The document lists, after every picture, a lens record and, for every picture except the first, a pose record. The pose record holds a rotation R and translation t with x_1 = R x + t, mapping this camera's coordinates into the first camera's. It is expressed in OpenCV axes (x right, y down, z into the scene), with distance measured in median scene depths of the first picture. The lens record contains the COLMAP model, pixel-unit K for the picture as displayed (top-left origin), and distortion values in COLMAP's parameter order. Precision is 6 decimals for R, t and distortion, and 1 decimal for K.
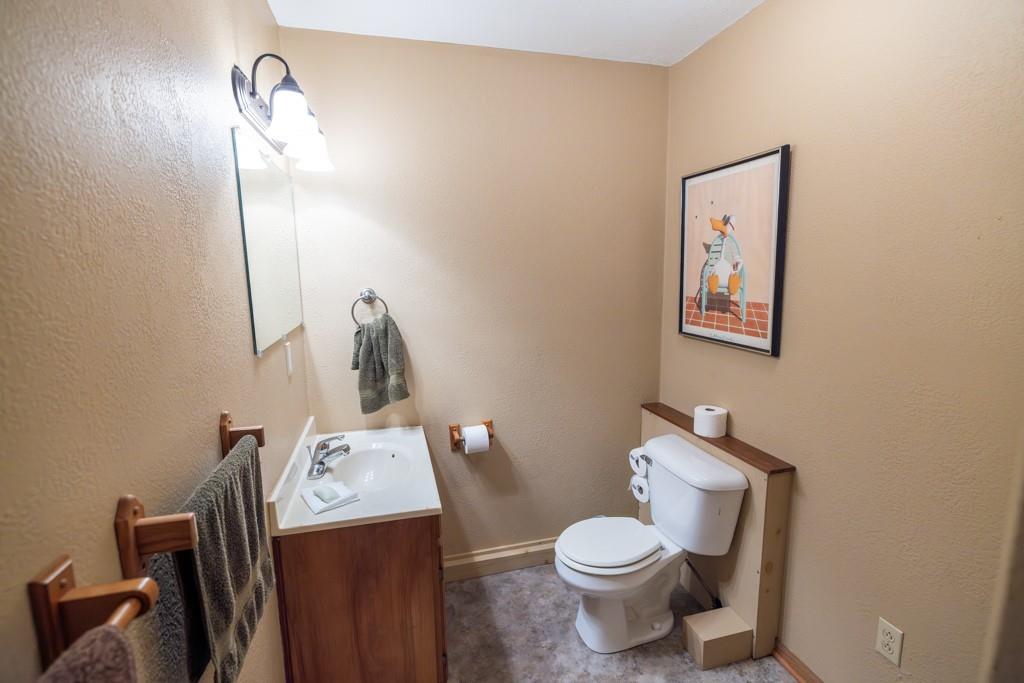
lens RADIAL K [[483.9, 0, 516.5], [0, 483.9, 342.6], [0, 0, 1]] dist [-0.004167, 0.000470]
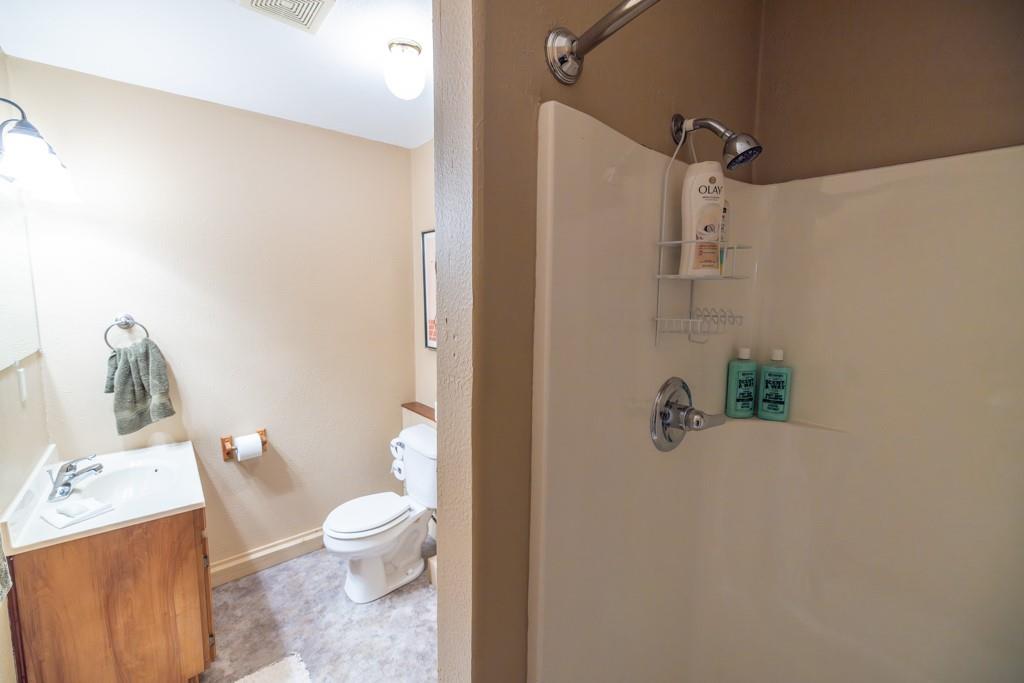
lens RADIAL K [[428.2, 0, 506.8], [0, 428.2, 338.7], [0, 0, 1]] dist [0.006382, -0.001120]
pose [[0.913014, -0.025877, 0.407106, 0.073753], [0.045989, 0.998153, -0.039694, 0.016832], [-0.405327, 0.054964, 0.912518, -0.198342]]
